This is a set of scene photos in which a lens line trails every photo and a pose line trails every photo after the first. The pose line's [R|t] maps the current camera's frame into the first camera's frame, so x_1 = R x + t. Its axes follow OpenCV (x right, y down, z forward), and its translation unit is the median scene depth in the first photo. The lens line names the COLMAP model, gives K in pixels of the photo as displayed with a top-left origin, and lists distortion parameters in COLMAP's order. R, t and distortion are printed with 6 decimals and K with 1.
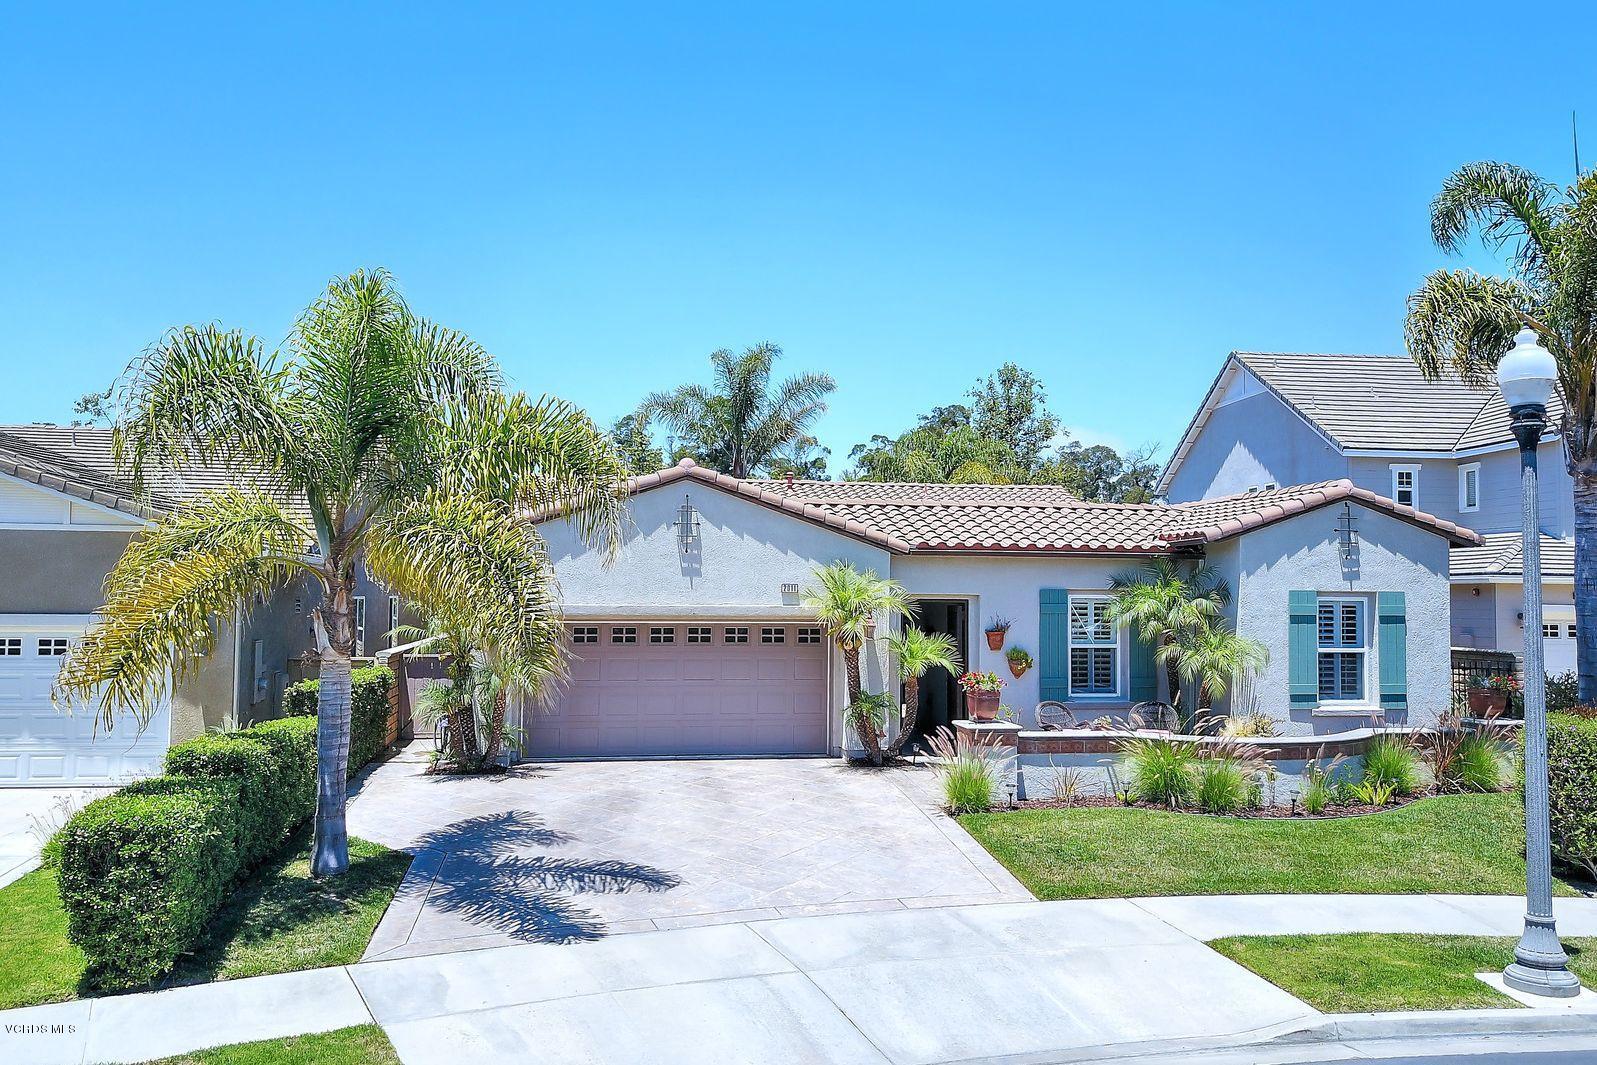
lens RADIAL K [[740.6, 0, 798.5], [0, 740.6, 532.5], [0, 0, 1]] dist [-0.004963, -0.000302]
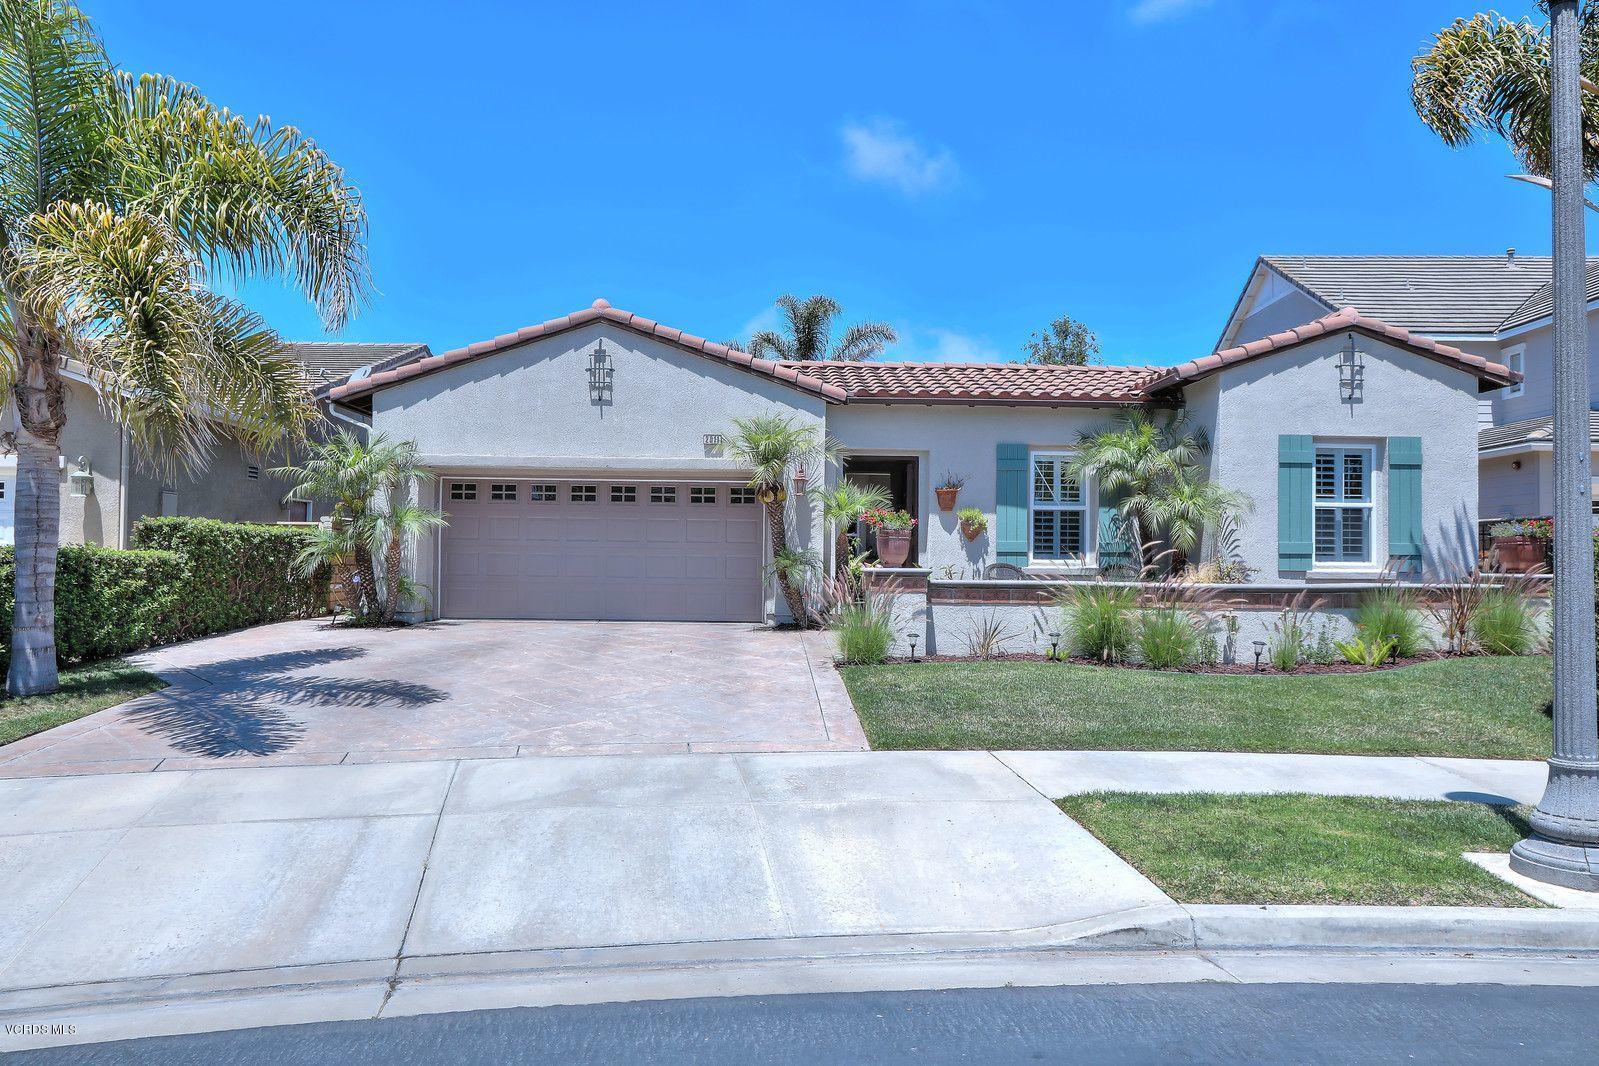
lens RADIAL K [[683.8, 0, 799.2], [0, 683.8, 475.2], [0, 0, 1]] dist [-0.009999, 0.000319]
pose [[0.996827, -0.007075, -0.079287, 0.211727], [0.008365, 0.999838, 0.015940, 0.138522], [0.079161, -0.016553, 0.996724, 0.203371]]
